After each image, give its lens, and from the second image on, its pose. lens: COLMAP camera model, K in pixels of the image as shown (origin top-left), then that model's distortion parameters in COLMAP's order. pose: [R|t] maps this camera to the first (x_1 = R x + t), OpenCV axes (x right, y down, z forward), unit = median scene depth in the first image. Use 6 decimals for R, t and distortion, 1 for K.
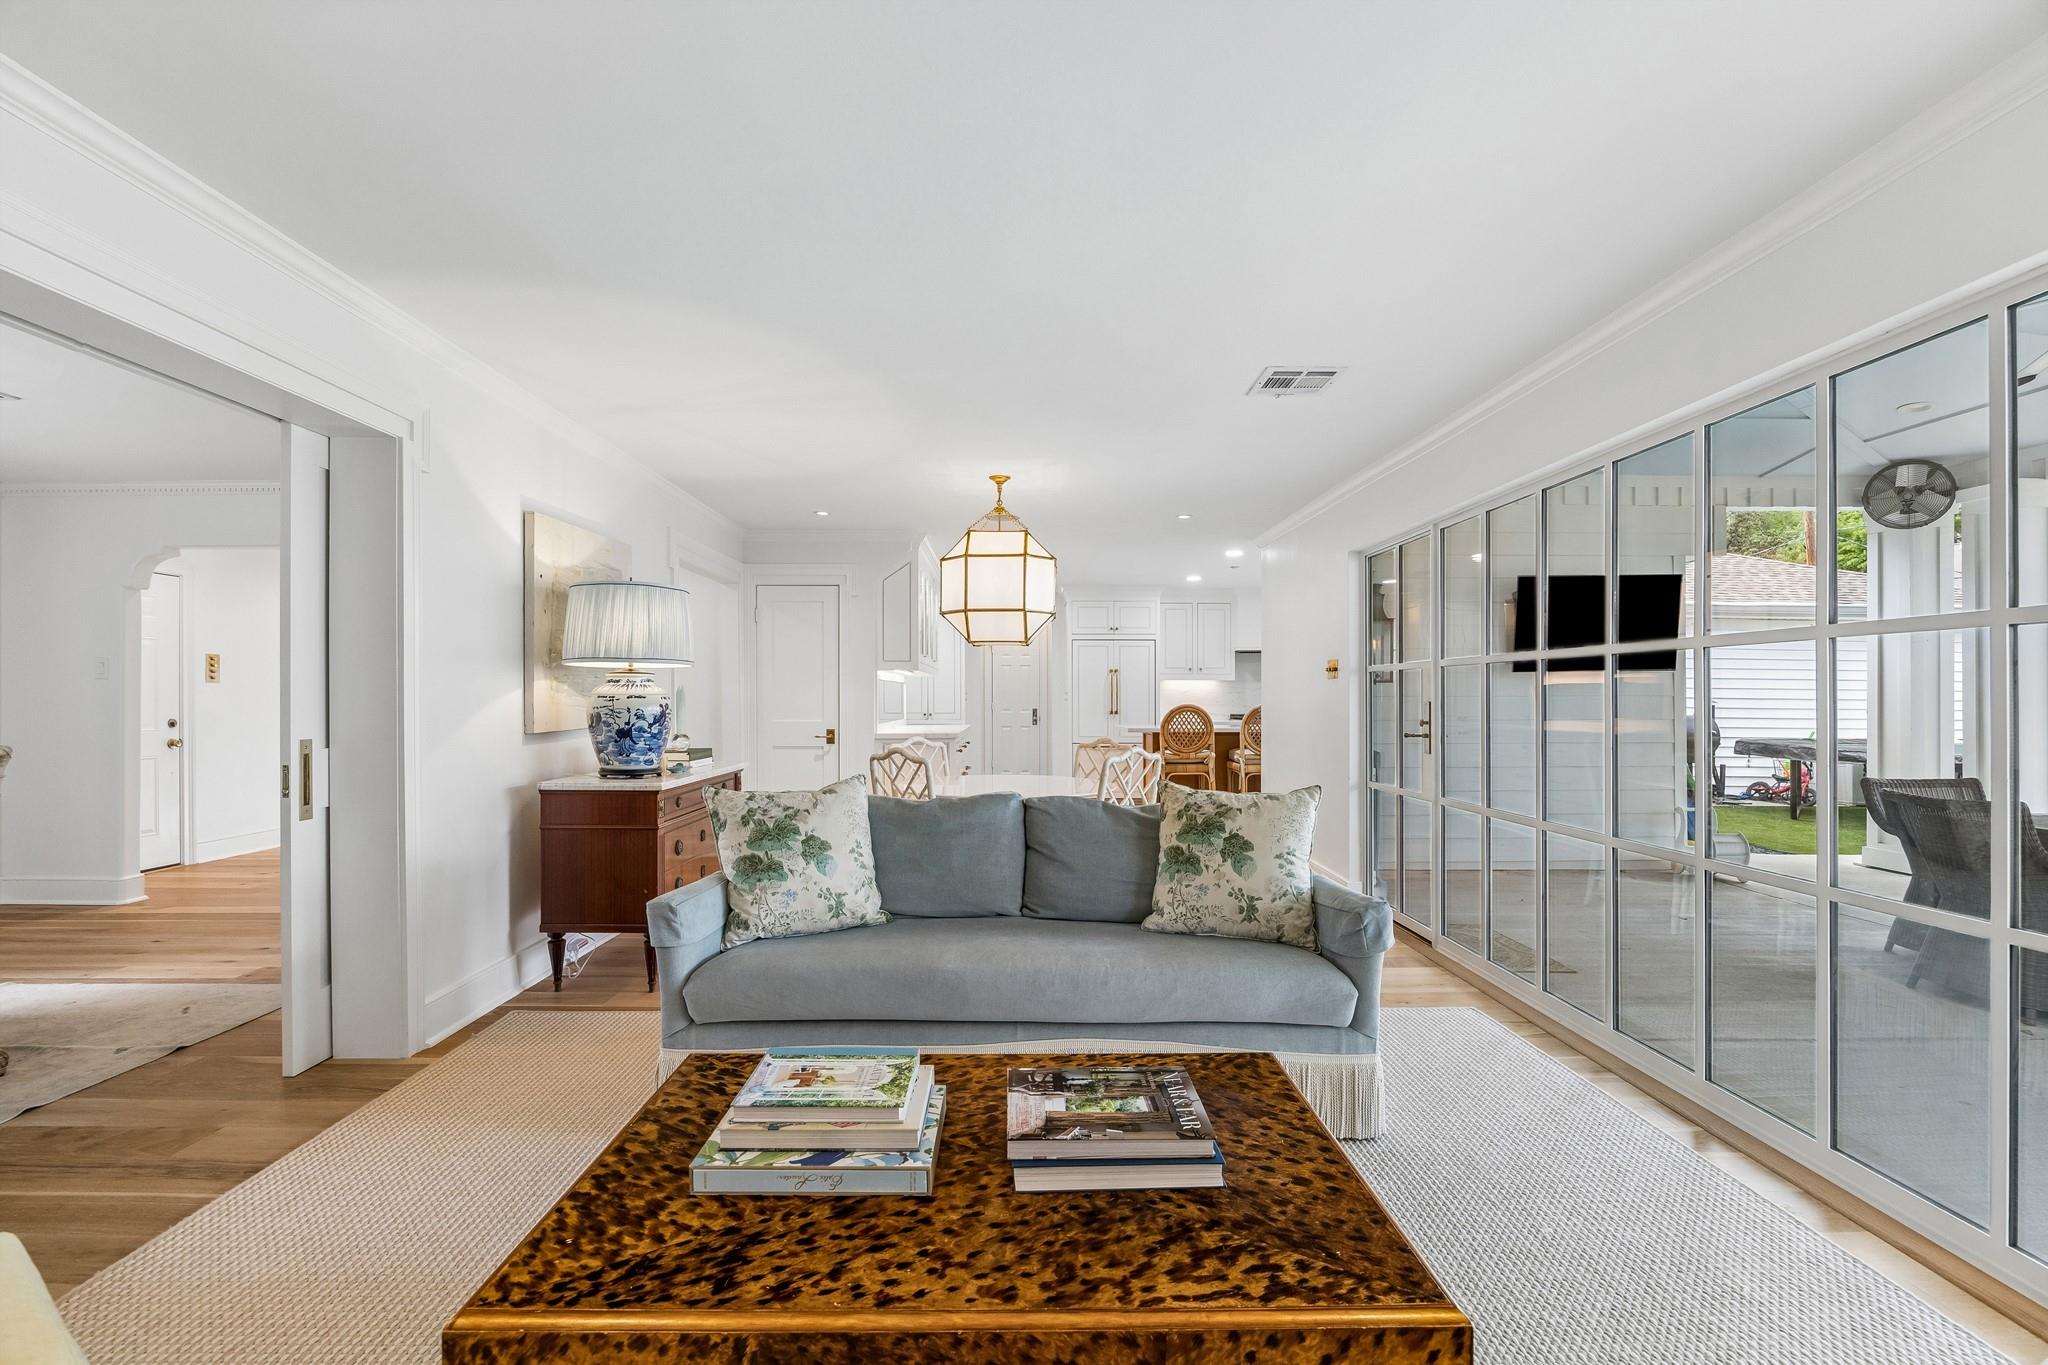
lens RADIAL K [[900.1, 0, 1027.0], [0, 900.1, 698.7], [0, 0, 1]] dist [-0.015742, 0.000277]
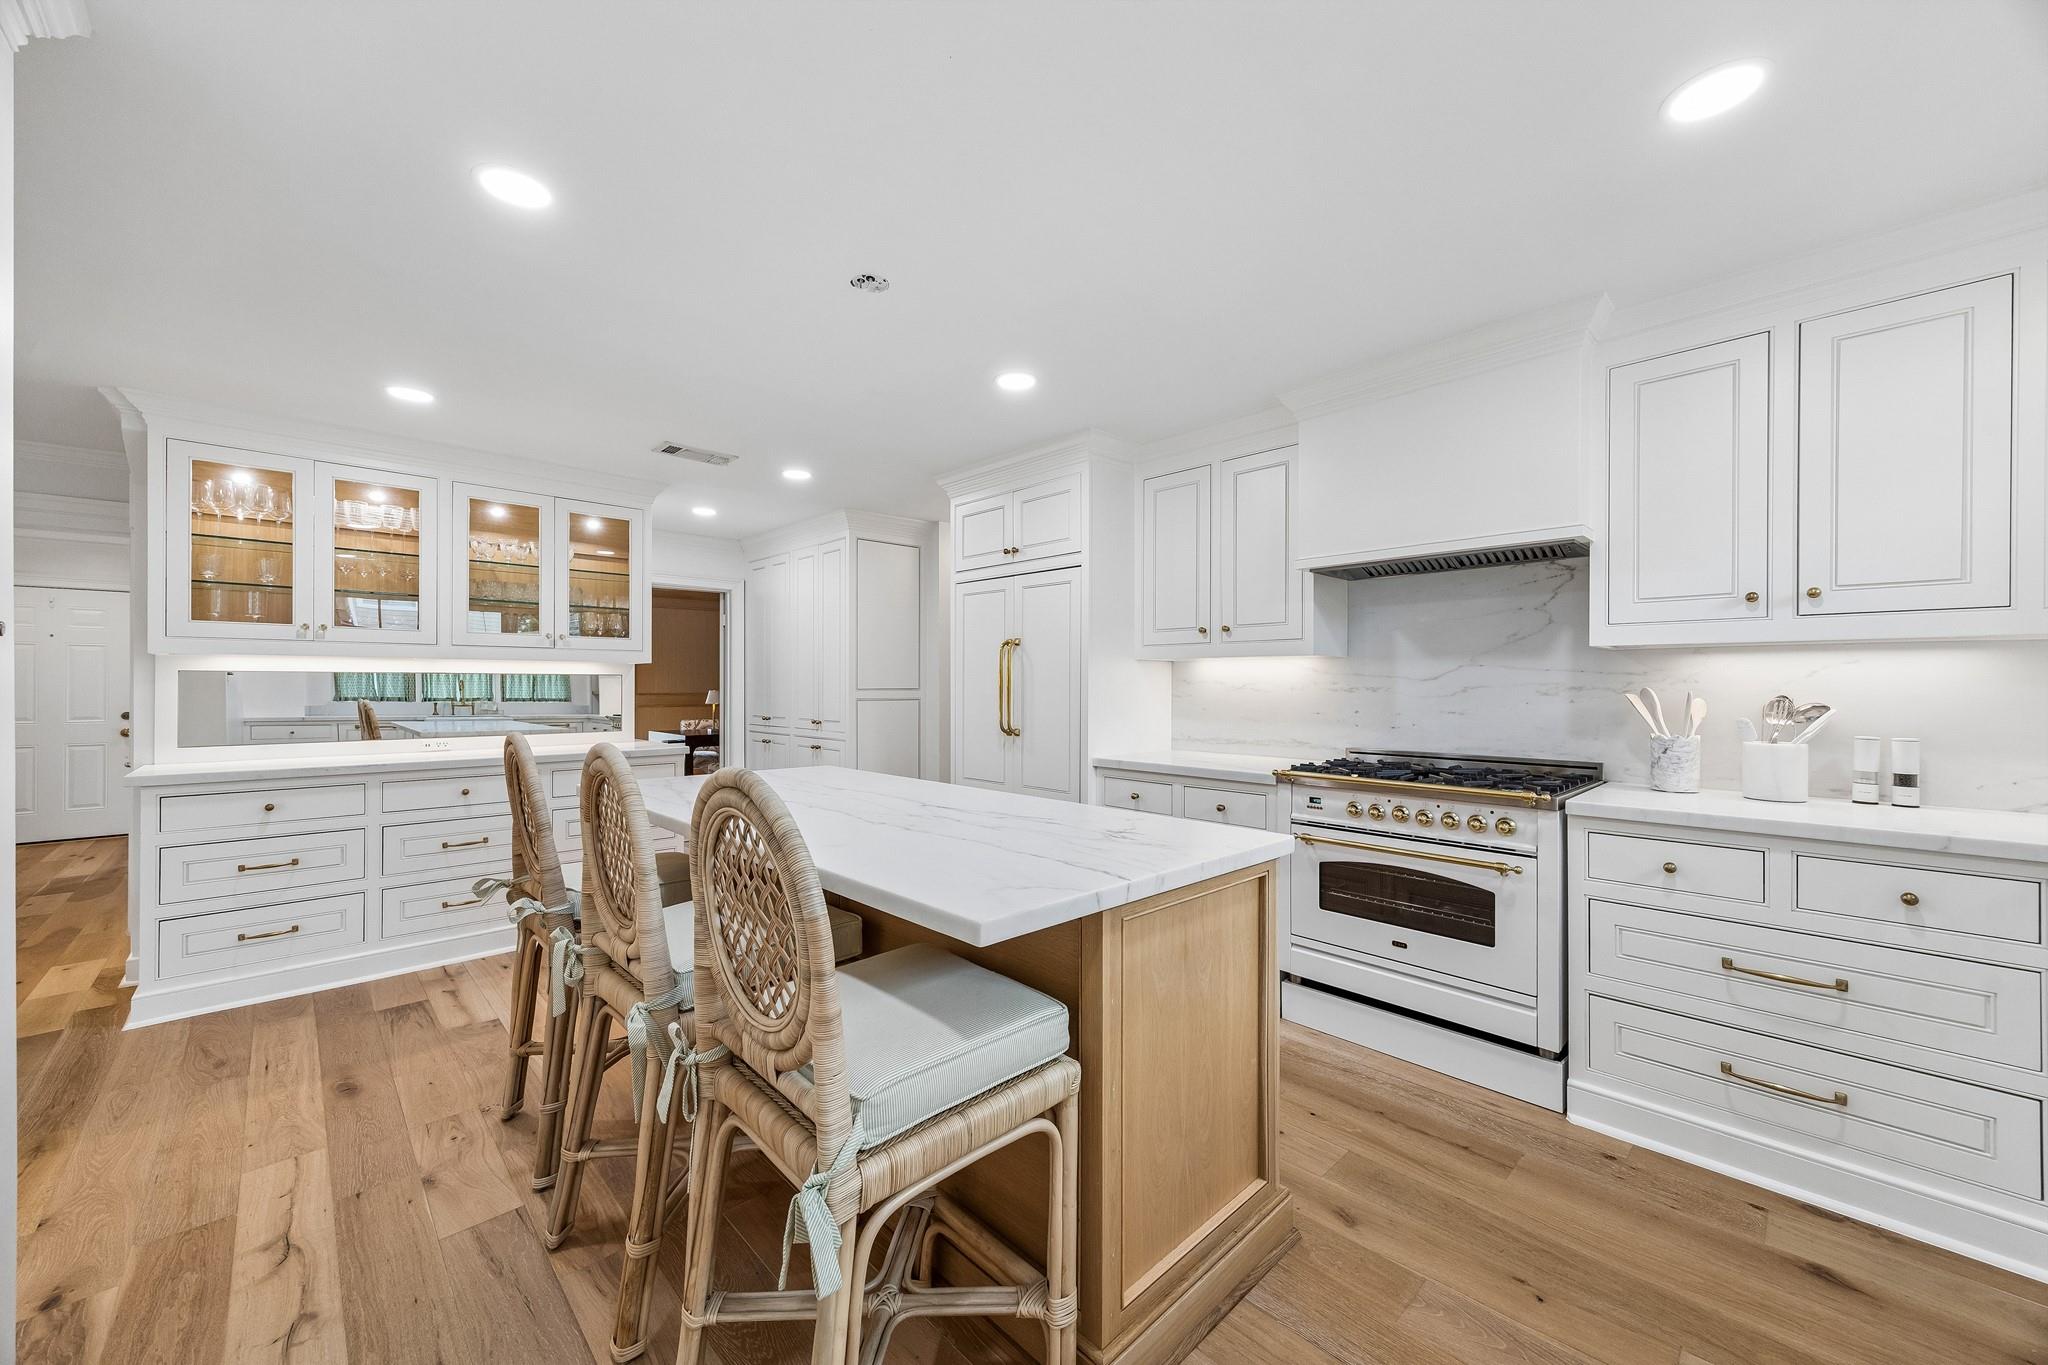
lens RADIAL K [[769.7, 0, 1035.3], [0, 769.7, 686.3], [0, 0, 1]] dist [0.000200, 0.000023]
pose [[0.678627, 0.000537, -0.734483, 1.298058], [-0.000042, 1.000000, 0.000693, -0.027512], [0.734483, -0.000439, 0.678626, 2.441519]]
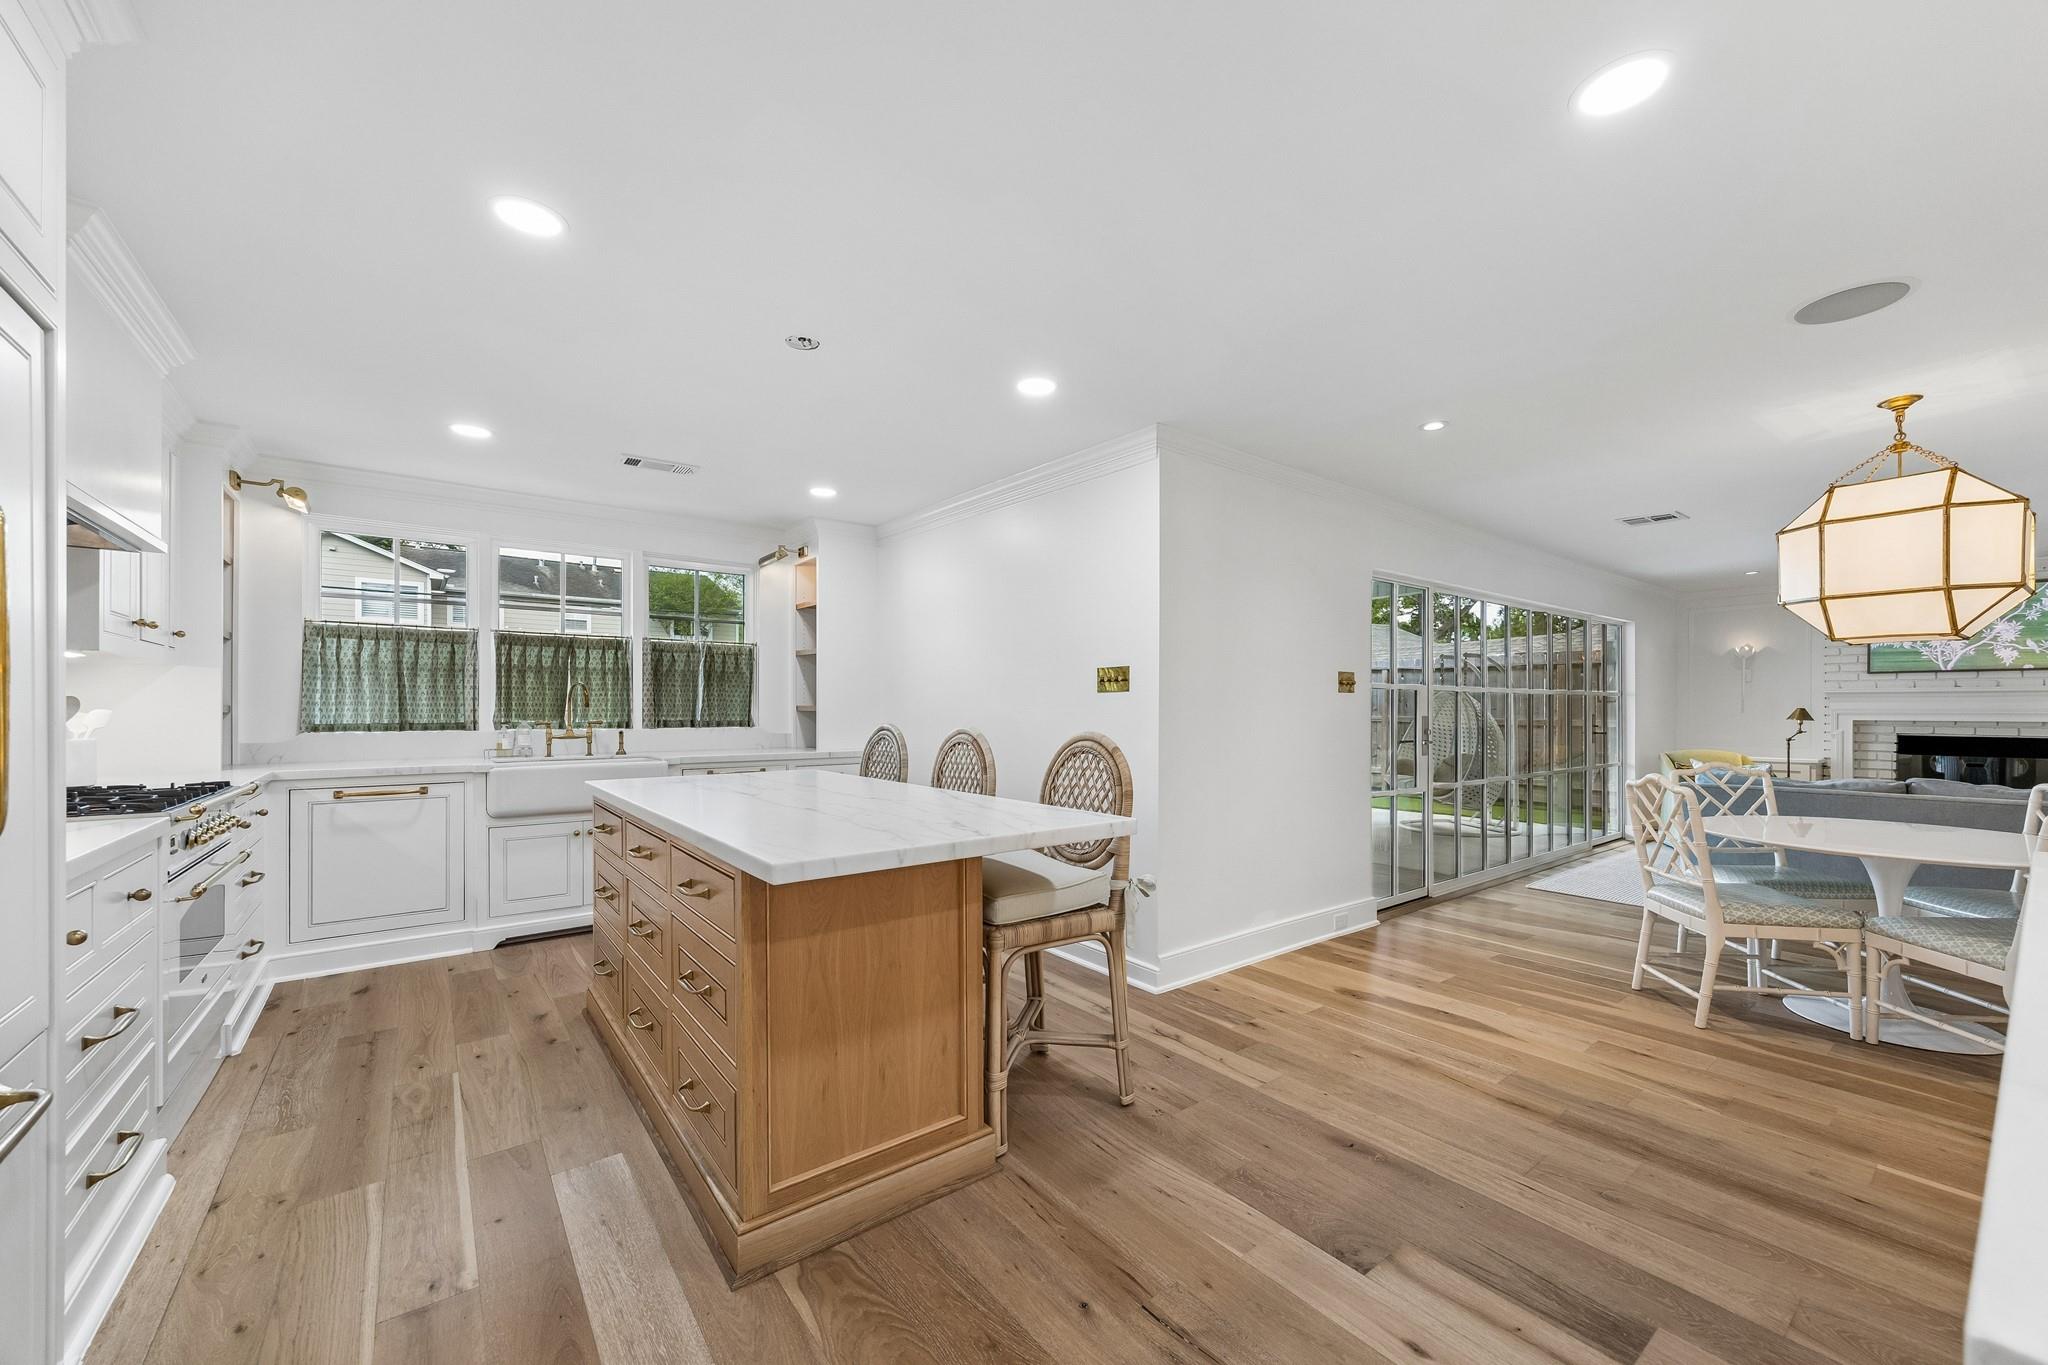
lens RADIAL K [[781.3, 0, 1032.9], [0, 781.3, 710.9], [0, 0, 1]] dist [0.001556, 0.000347]
pose [[-0.594364, -0.005416, 0.804178, -0.197166], [-0.002575, 0.999985, 0.004831, -0.011247], [-0.804192, 0.000801, -0.594369, 3.132259]]
